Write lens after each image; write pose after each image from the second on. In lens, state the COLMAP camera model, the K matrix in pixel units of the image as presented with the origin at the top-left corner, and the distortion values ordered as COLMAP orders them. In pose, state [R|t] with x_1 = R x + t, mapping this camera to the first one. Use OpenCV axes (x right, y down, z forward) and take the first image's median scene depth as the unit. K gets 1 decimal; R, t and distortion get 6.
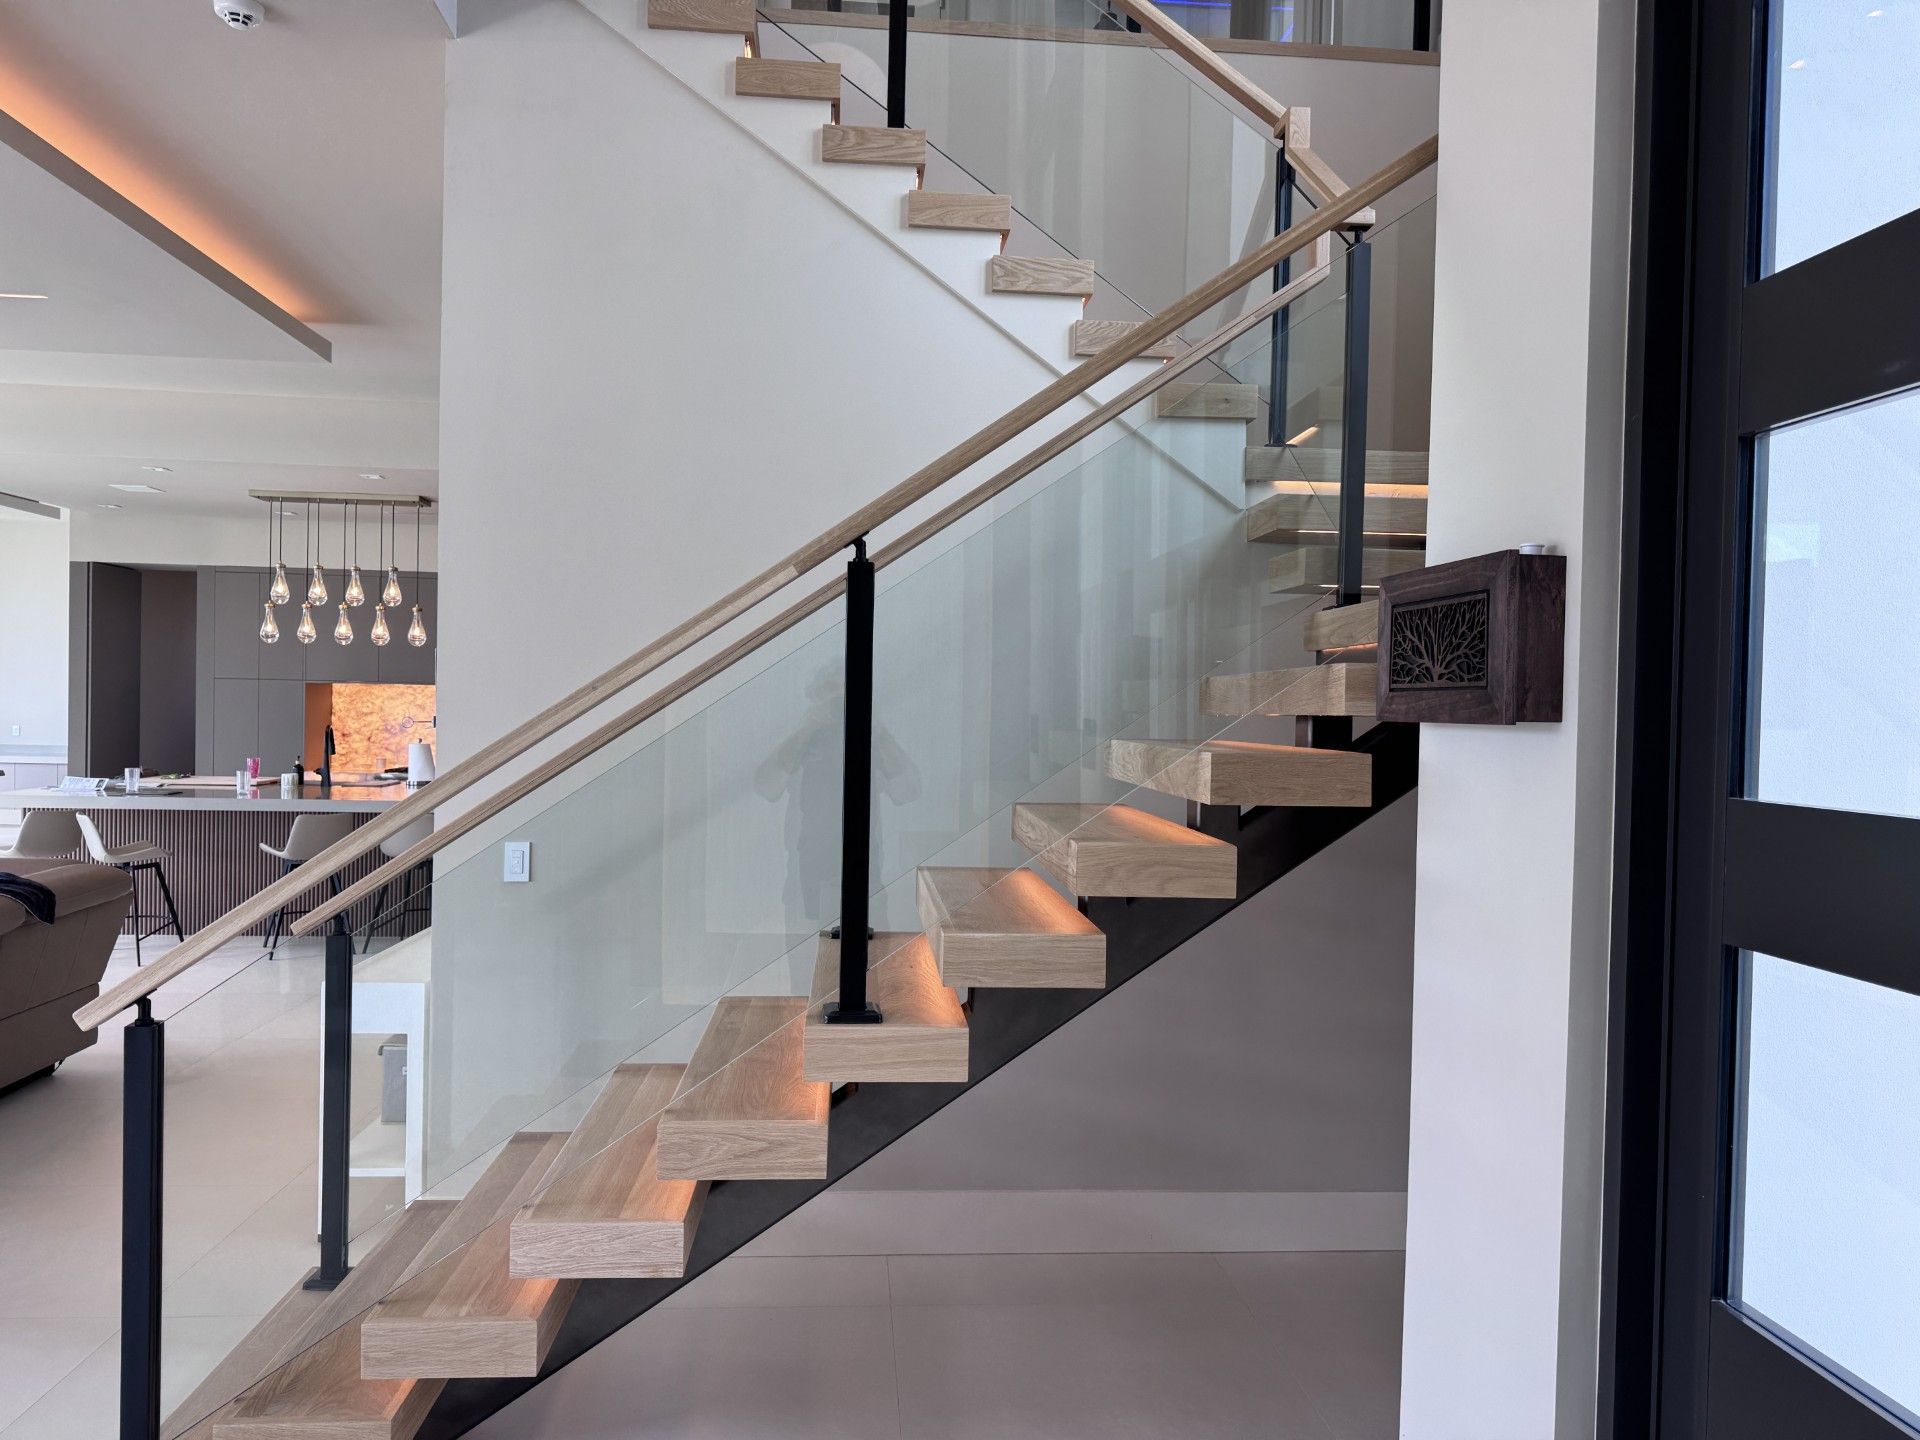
lens RADIAL K [[1329.5, 0, 973.2], [0, 1329.5, 722.9], [0, 0, 1]] dist [-0.007188, -0.021615]
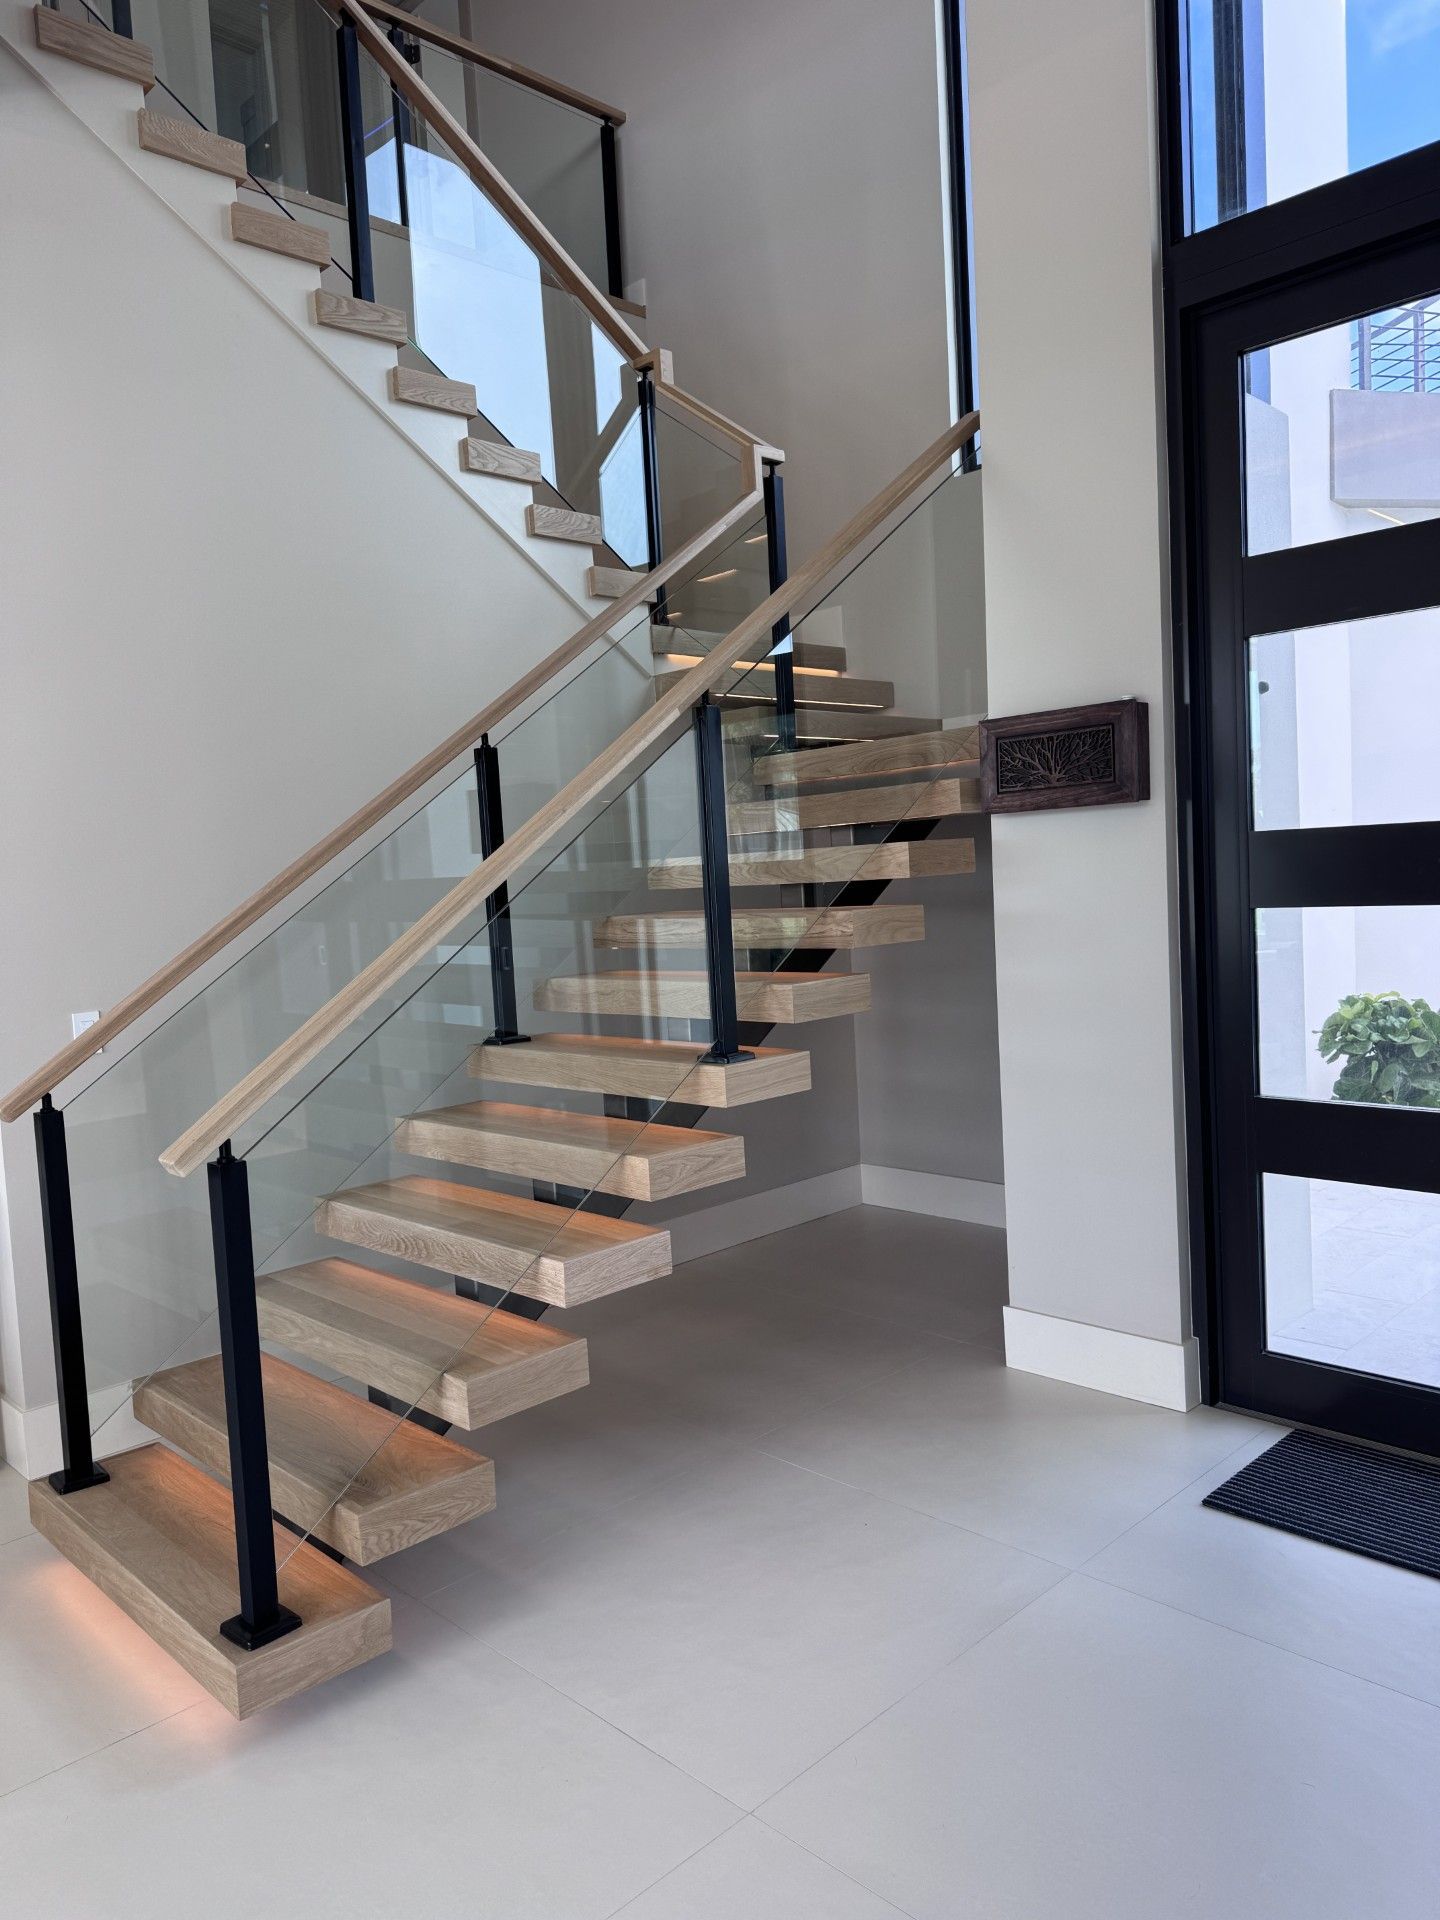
lens RADIAL K [[1329.5, 0, 730.2], [0, 1329.5, 966.2], [0, 0, 1]] dist [-0.007188, -0.021615]
pose [[0.775938, -0.110909, 0.620982, -0.245072], [0.078008, 0.993737, 0.080010, 0.007564], [-0.625967, -0.013641, 0.779730, -0.005517]]
